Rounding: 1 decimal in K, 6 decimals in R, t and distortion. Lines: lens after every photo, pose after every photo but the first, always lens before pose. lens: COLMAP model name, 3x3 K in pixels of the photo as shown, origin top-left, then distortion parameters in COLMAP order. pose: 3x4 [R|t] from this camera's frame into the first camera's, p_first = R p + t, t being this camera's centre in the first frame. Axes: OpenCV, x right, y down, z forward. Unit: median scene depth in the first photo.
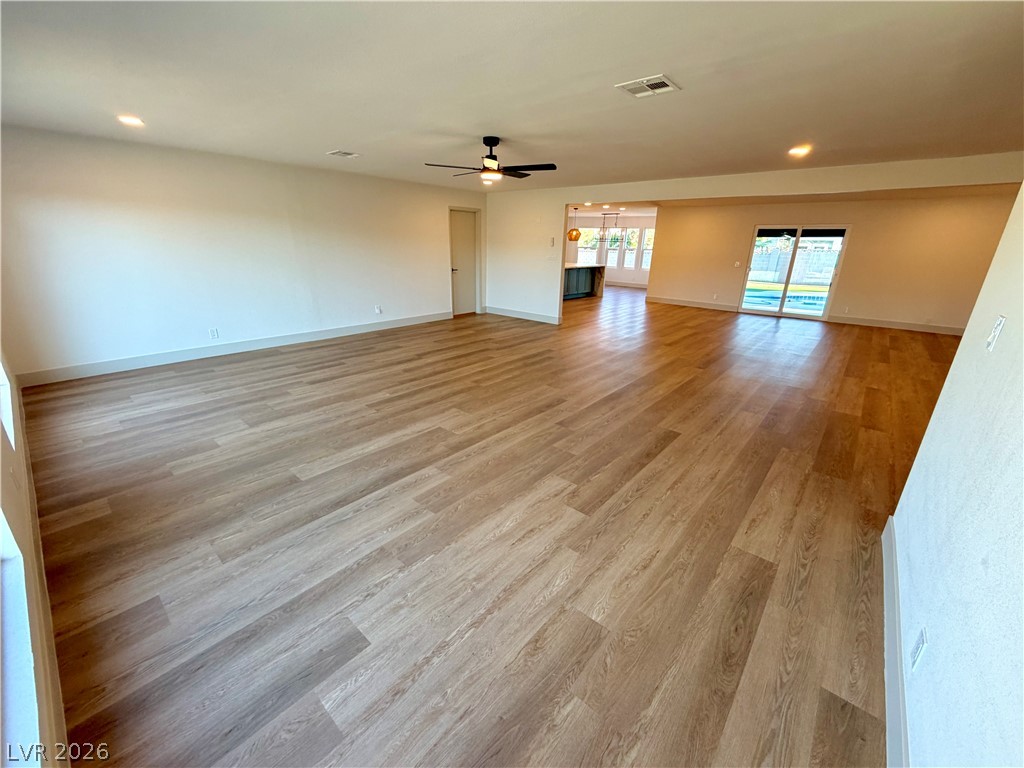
lens RADIAL K [[410.6, 0, 509.9], [0, 410.6, 384.0], [0, 0, 1]] dist [-0.000468, 0.000079]
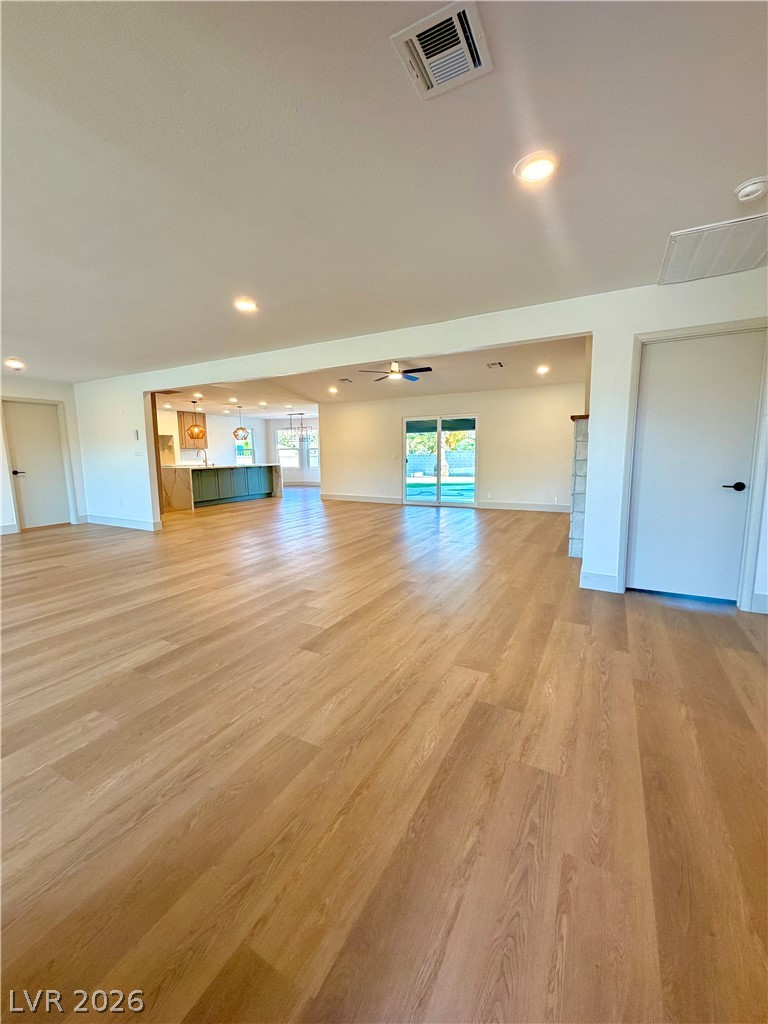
lens RADIAL K [[398.7, 0, 399.6], [0, 398.7, 512.6], [0, 0, 1]] dist [0.000075, 0.000042]
pose [[0.967367, -0.062926, 0.245439, 0.728117], [0.106079, 0.980272, -0.166774, 0.008106], [-0.230103, 0.187368, 0.954959, 0.211587]]
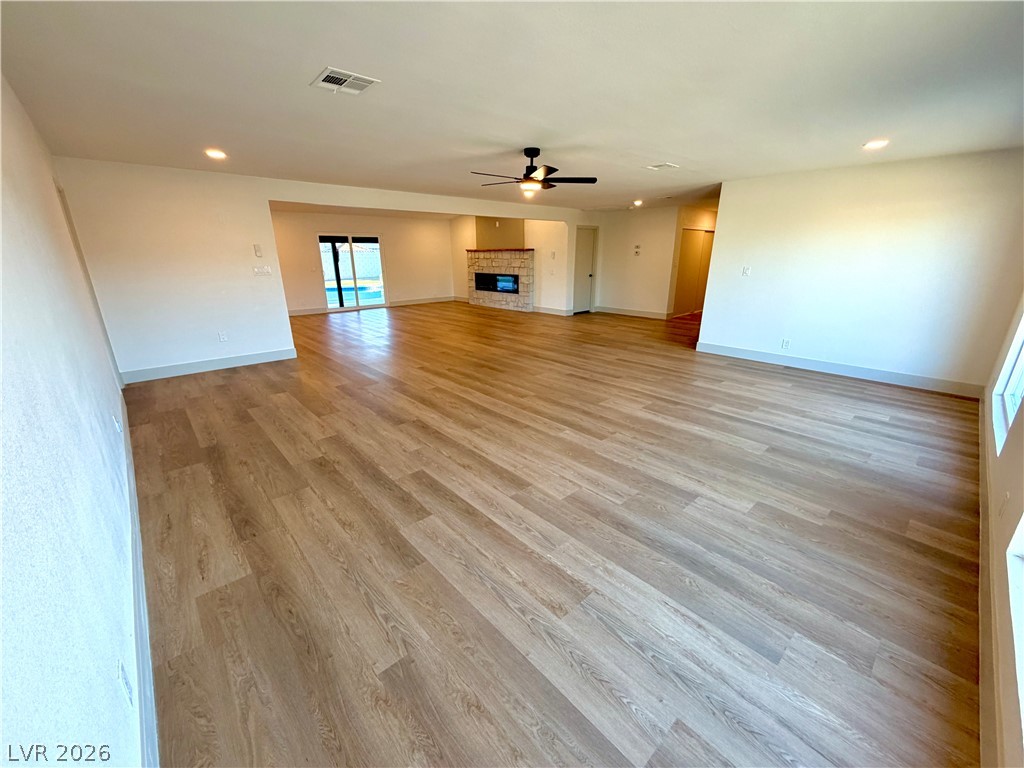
lens RADIAL K [[410.6, 0, 509.9], [0, 410.6, 384.0], [0, 0, 1]] dist [-0.000468, 0.000079]
pose [[0.119585, -0.322948, 0.938831, -1.062681], [0.329409, 0.904957, 0.269336, -0.326387], [-0.936584, 0.277051, 0.214601, 0.888298]]
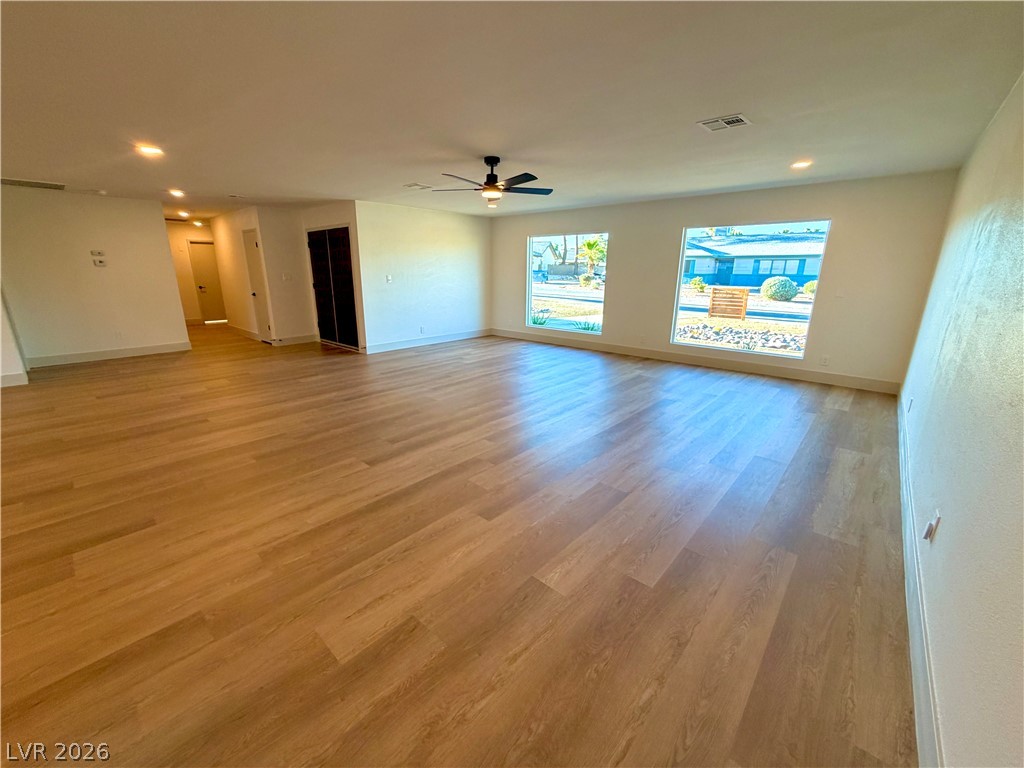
lens RADIAL K [[398.7, 0, 512.0], [0, 398.7, 384.0], [0, 0, 1]] dist [0.000075, 0.000042]
pose [[-0.999111, -0.034314, 0.024488, -0.138144], [-0.013787, 0.814933, 0.579392, -0.636663], [-0.039837, 0.578539, -0.814681, 1.881832]]
